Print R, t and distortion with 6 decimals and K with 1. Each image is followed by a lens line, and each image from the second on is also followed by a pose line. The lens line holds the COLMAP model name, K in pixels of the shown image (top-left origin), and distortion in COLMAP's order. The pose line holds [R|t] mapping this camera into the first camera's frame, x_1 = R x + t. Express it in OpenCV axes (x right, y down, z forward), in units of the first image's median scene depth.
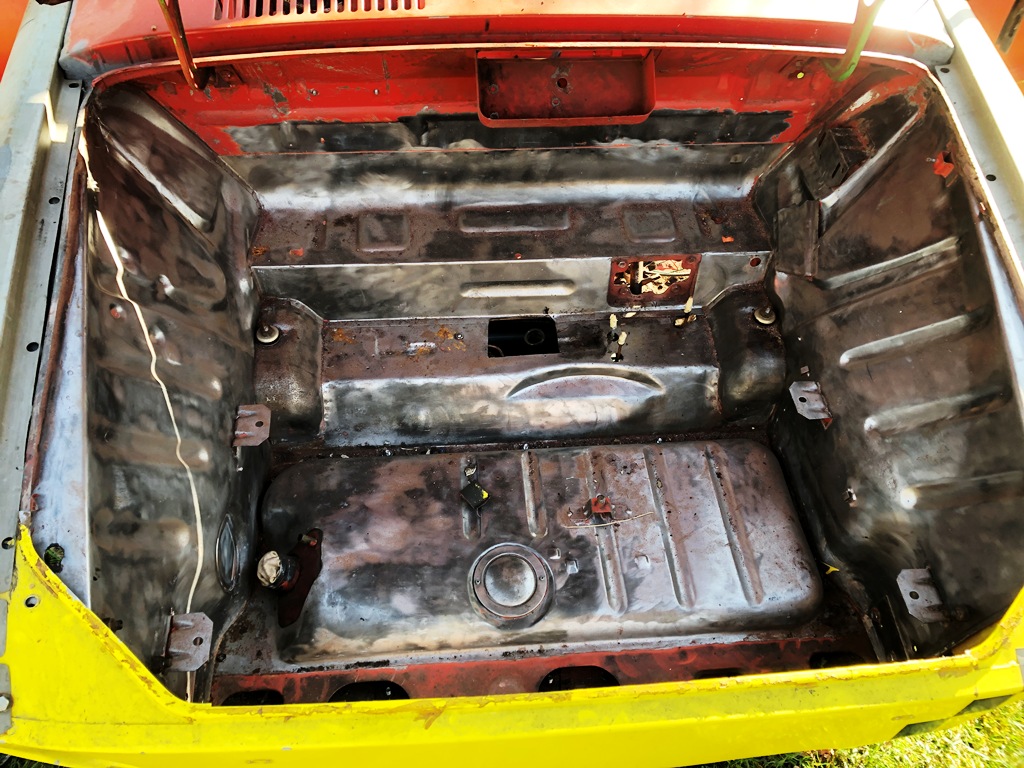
lens RADIAL K [[869.0, 0, 534.0], [0, 869.0, 385.8], [0, 0, 1]] dist [0.058716, -0.077628]
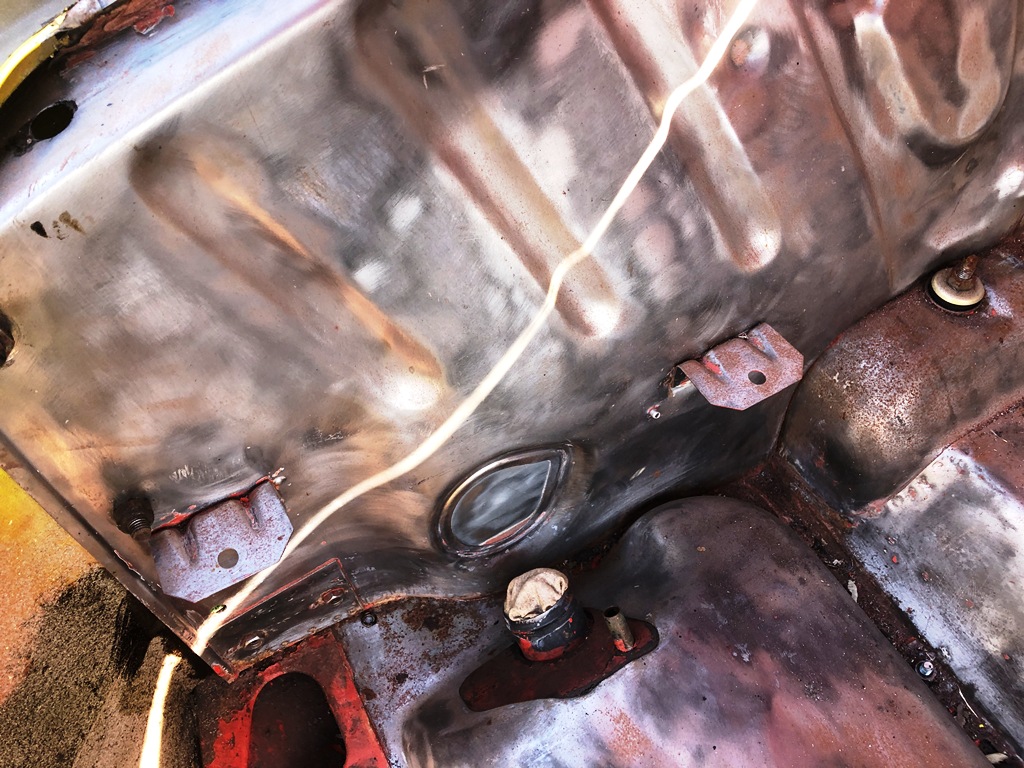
lens RADIAL K [[875.1, 0, 495.1], [0, 875.1, 367.7], [0, 0, 1]] dist [0.006857, 0.006412]
pose [[0.399780, 0.684505, -0.609613, -0.099273], [-0.701013, 0.656820, 0.277792, 0.010265], [0.590556, 0.316292, 0.742431, 0.557640]]
